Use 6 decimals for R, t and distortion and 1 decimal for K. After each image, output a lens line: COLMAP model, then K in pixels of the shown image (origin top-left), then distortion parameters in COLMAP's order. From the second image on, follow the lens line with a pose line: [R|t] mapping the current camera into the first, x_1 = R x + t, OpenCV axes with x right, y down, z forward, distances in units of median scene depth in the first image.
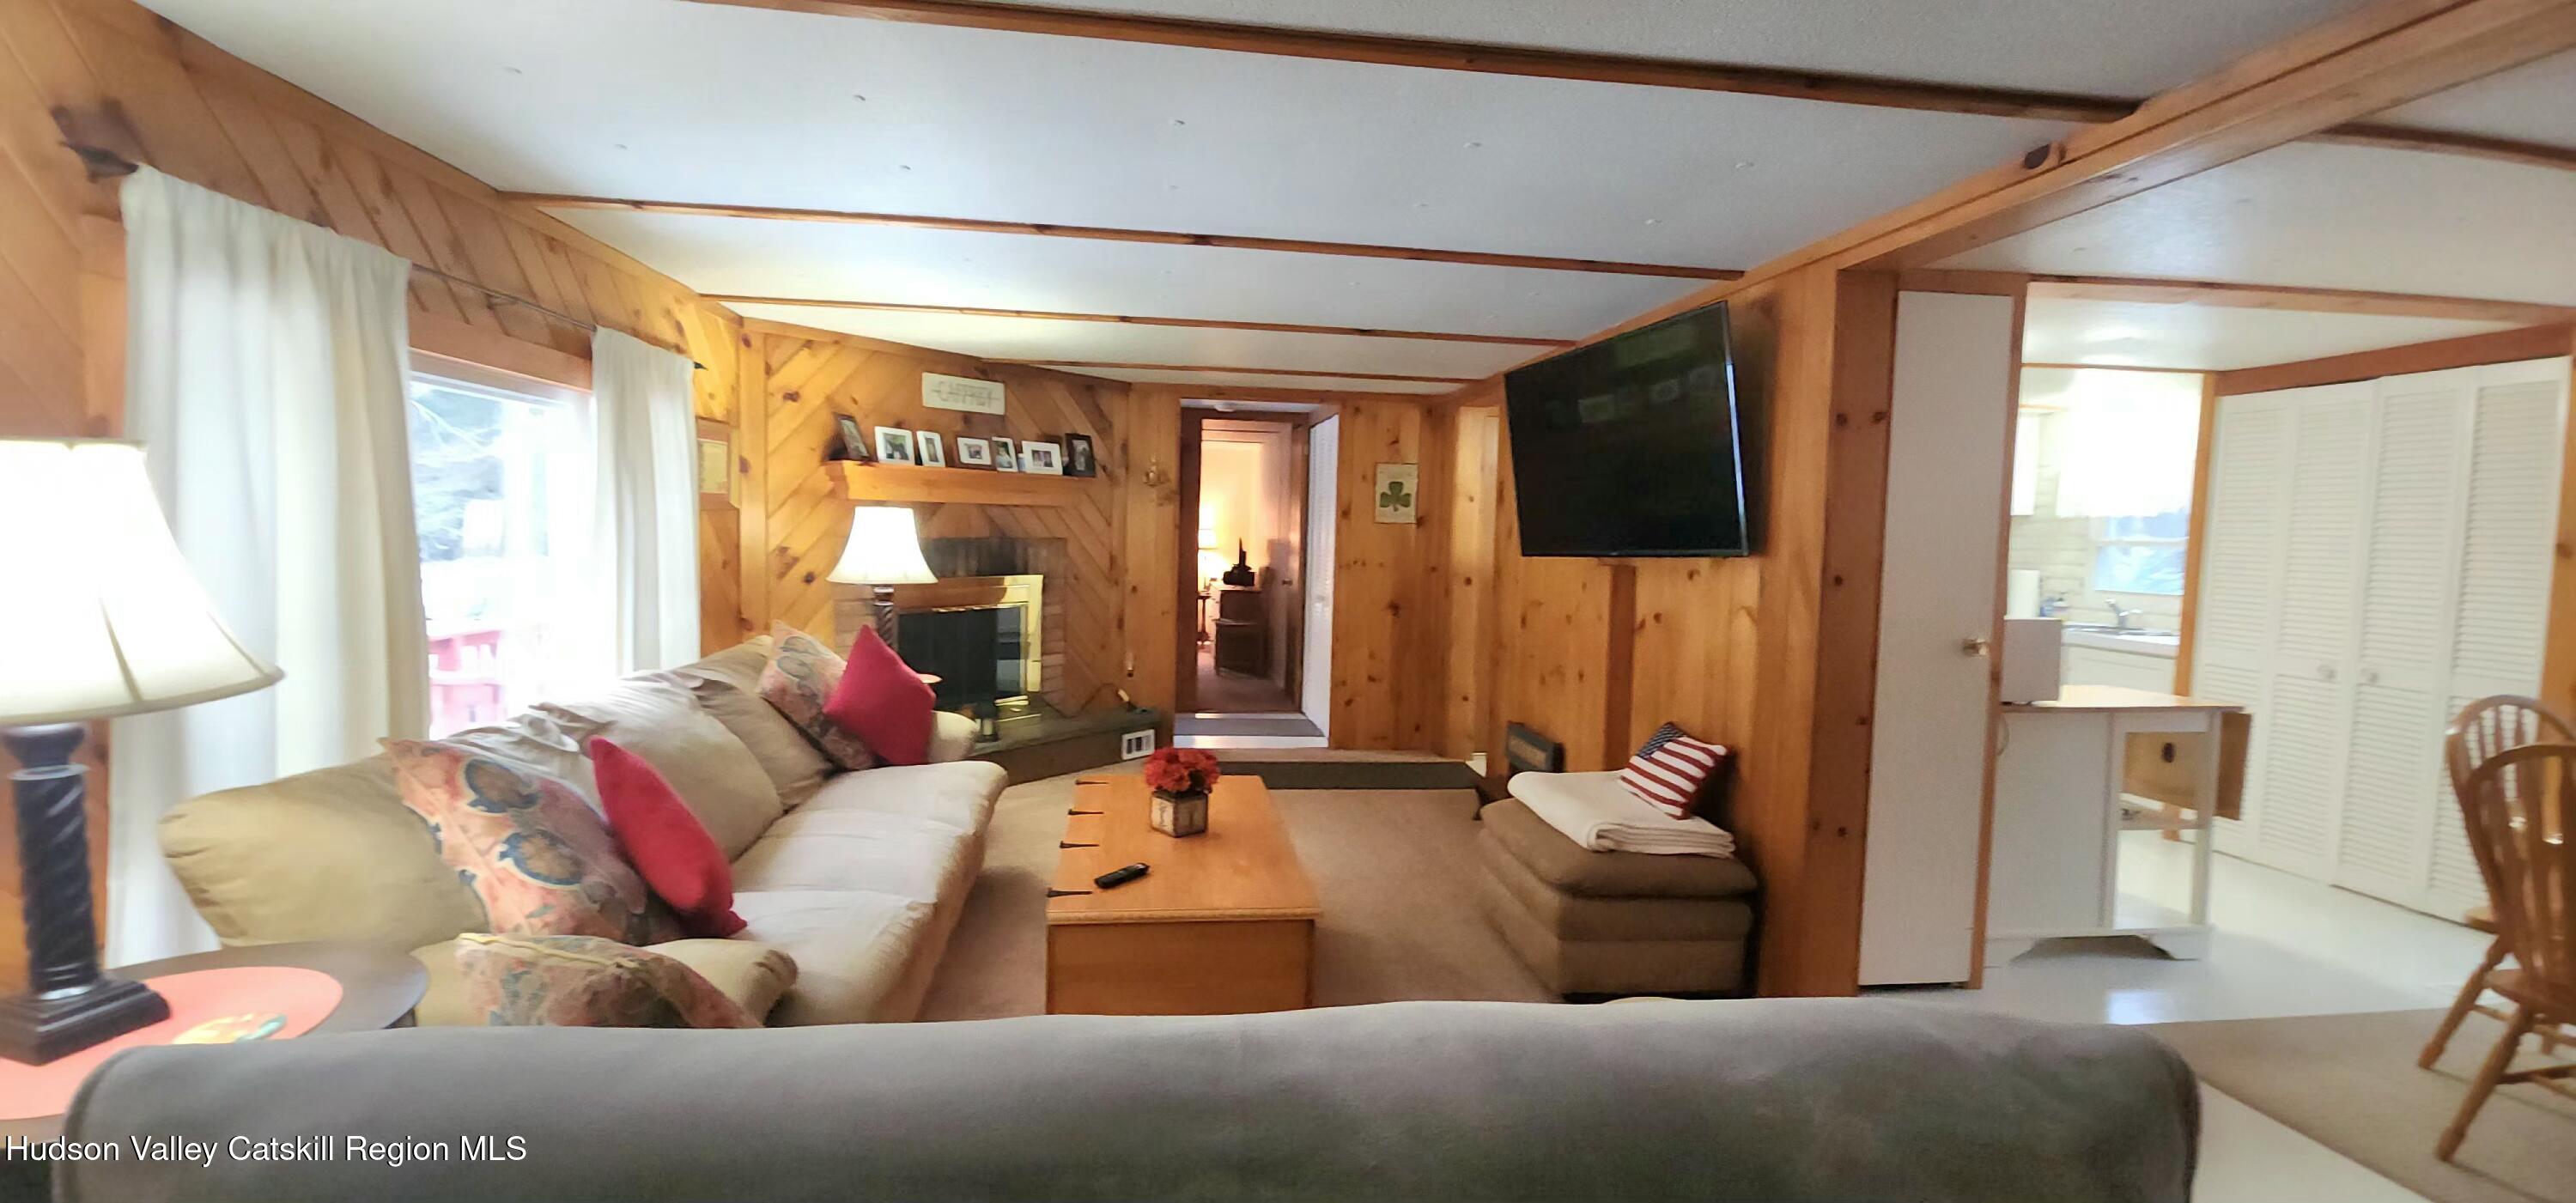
lens RADIAL K [[1054.0, 0, 1278.8], [0, 1054.0, 587.7], [0, 0, 1]] dist [0.003904, 0.000180]
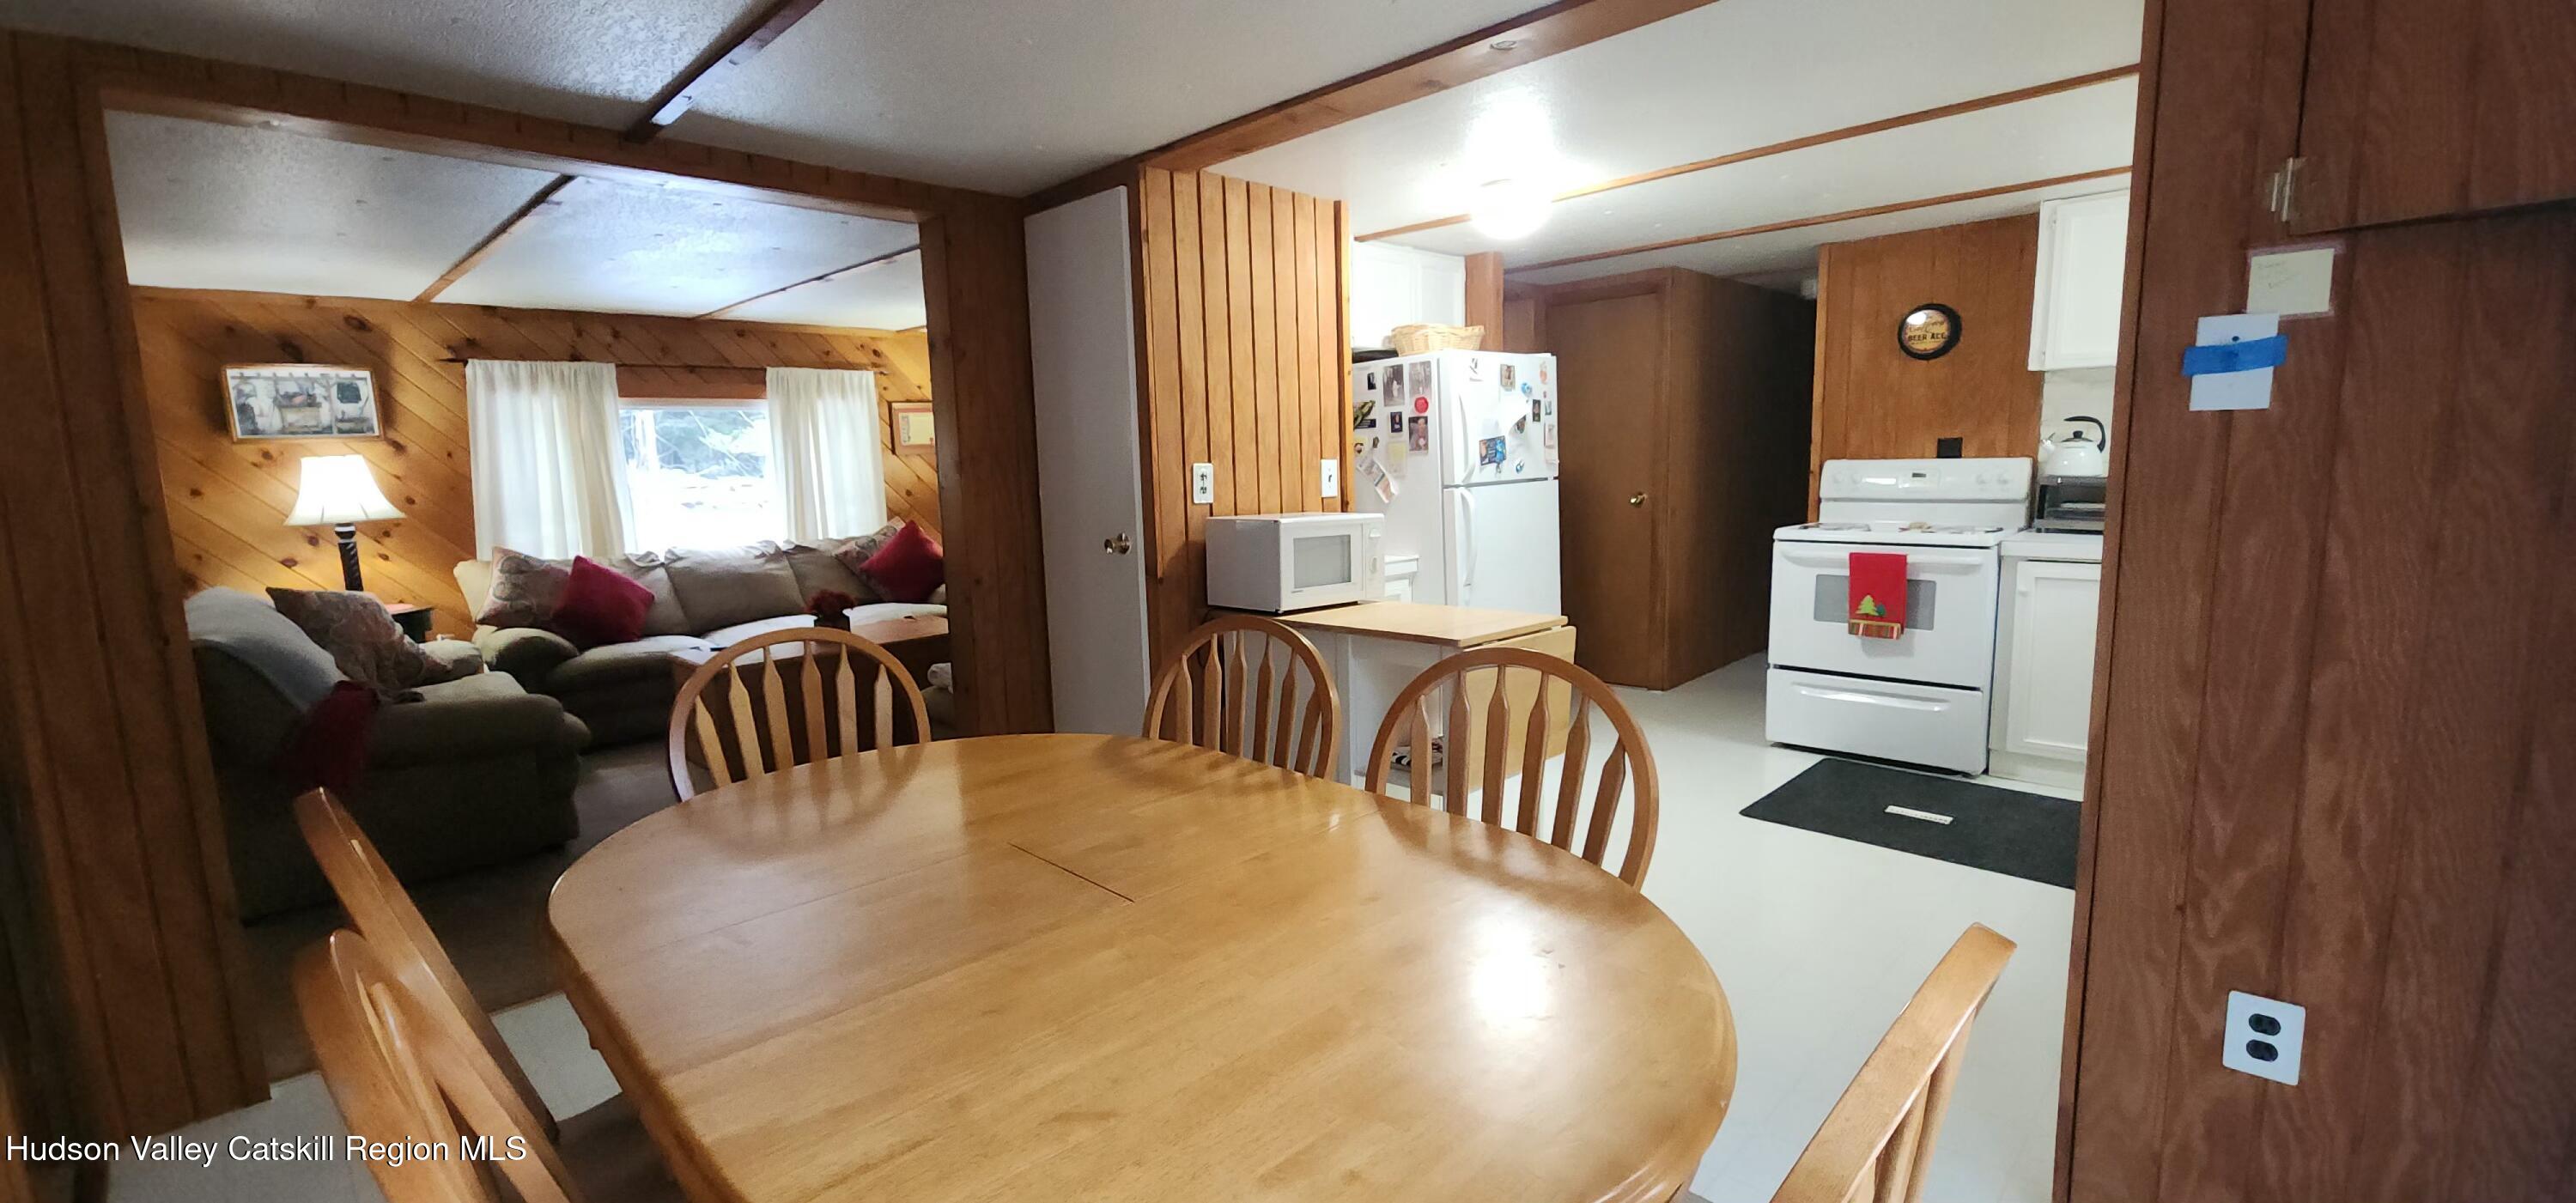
lens RADIAL K [[1054.0, 0, 1273.0], [0, 1054.0, 591.3], [0, 0, 1]] dist [0.003904, 0.000180]
pose [[0.614219, 0.062202, -0.786681, 2.458273], [0.001912, 0.996768, 0.080306, 0.030397], [0.789134, -0.050830, 0.612115, 0.780190]]
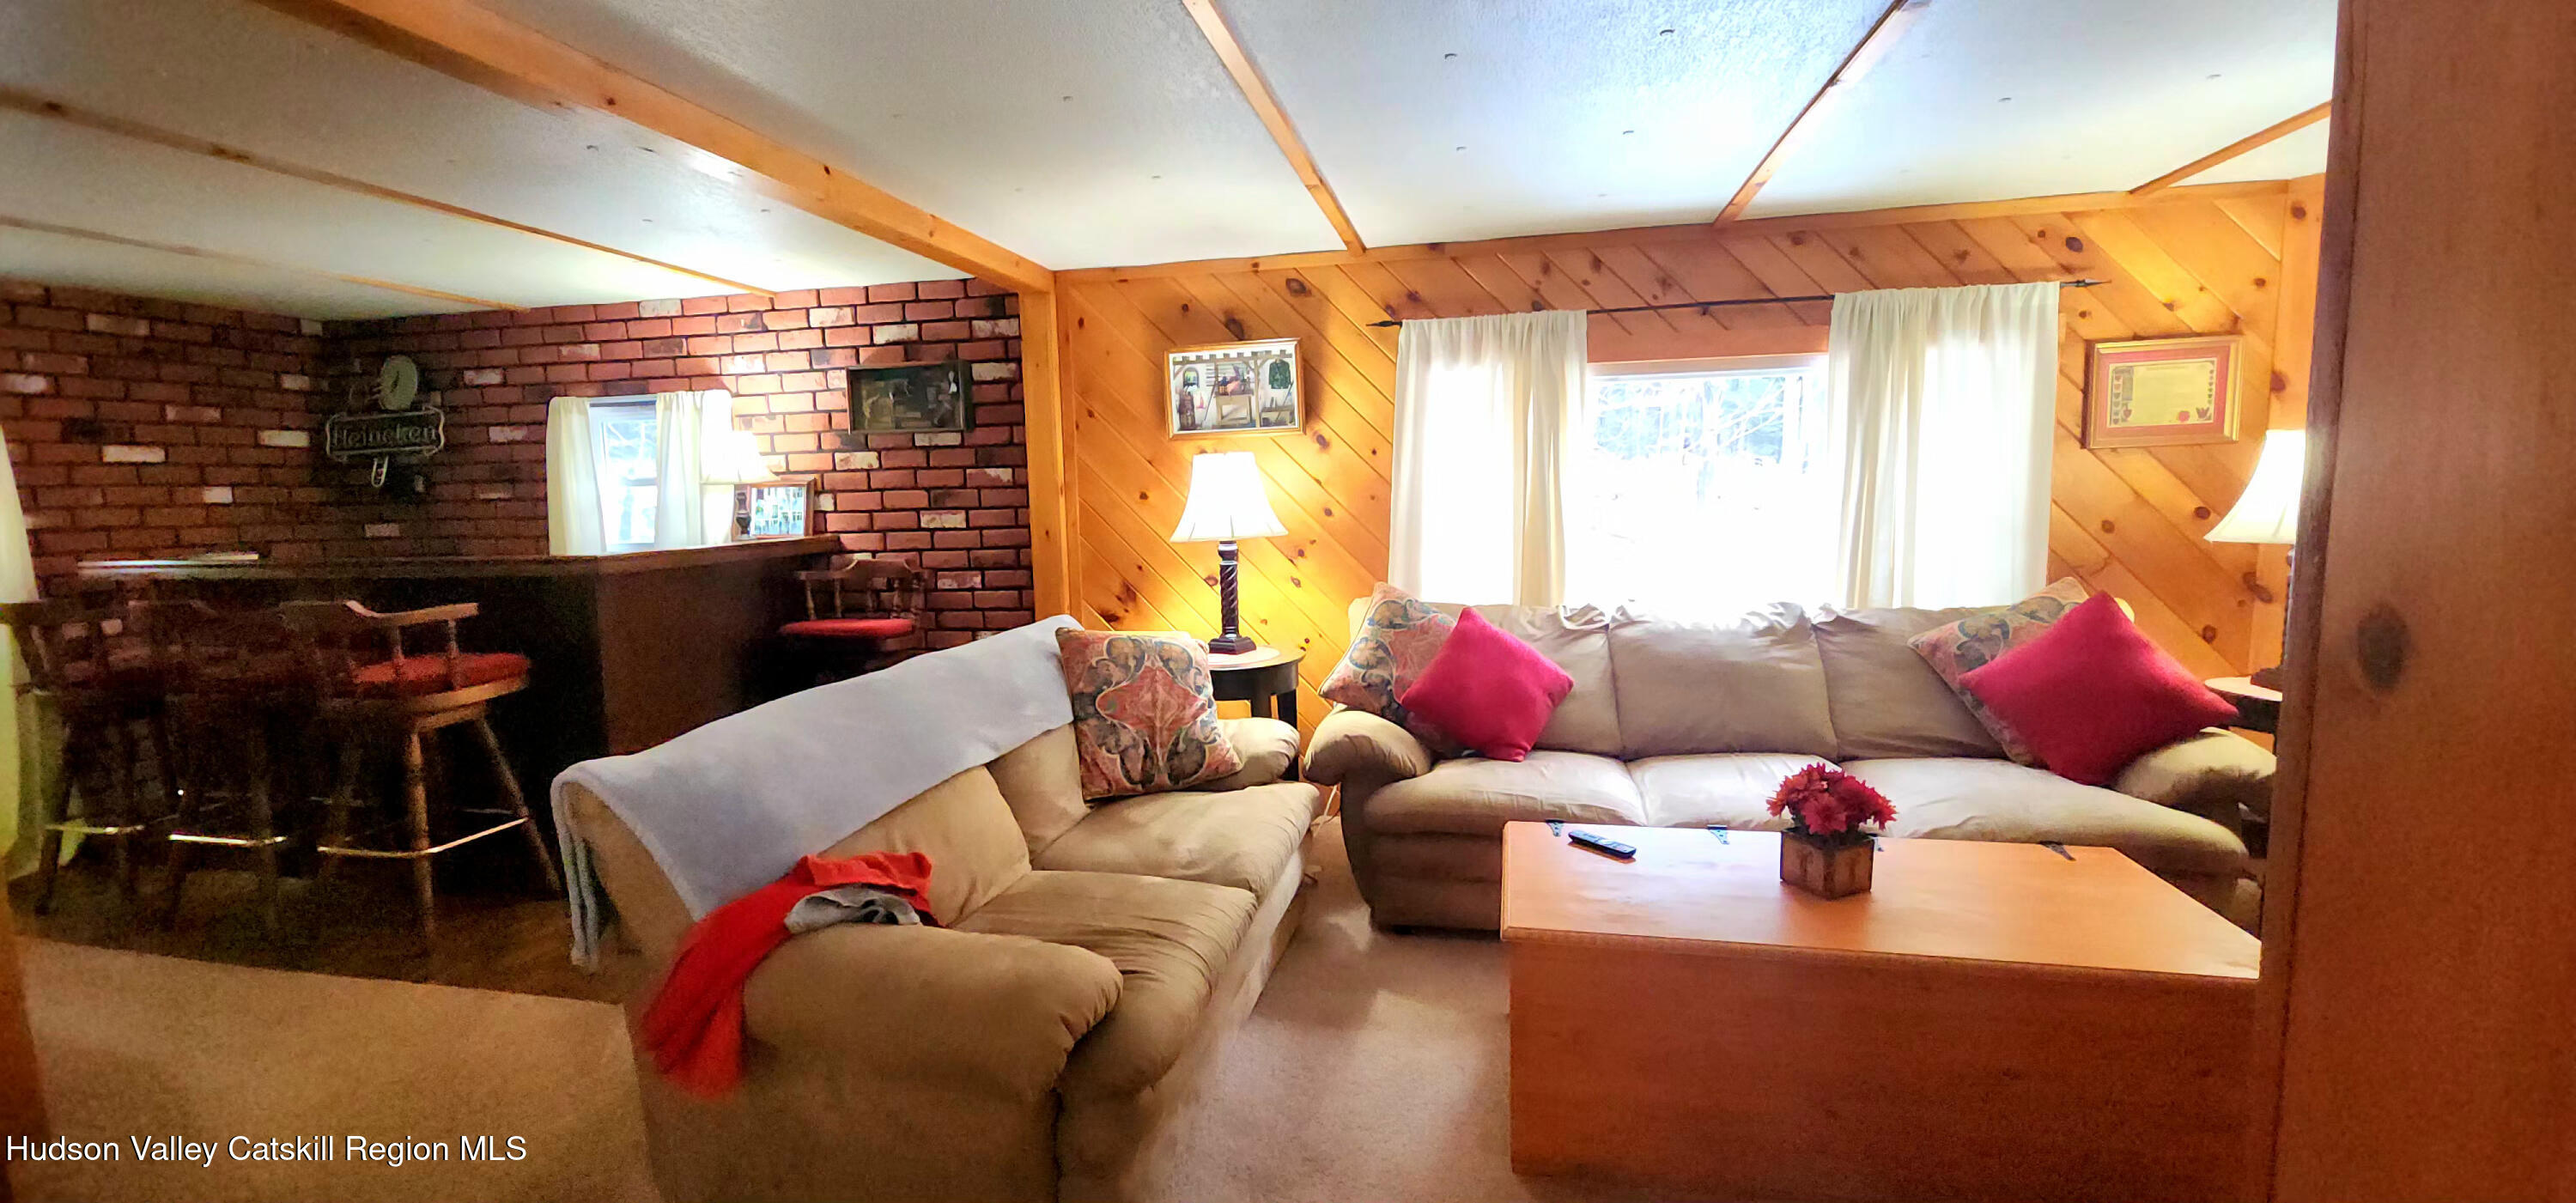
lens RADIAL K [[1044.9, 0, 1272.6], [0, 1044.9, 595.2], [0, 0, 1]] dist [-0.000887, -0.000203]
pose [[-0.341261, 0.084726, -0.936142, 0.995068], [-0.036015, 0.994019, 0.103093, -0.030843], [0.939278, 0.068897, -0.336169, 1.291176]]
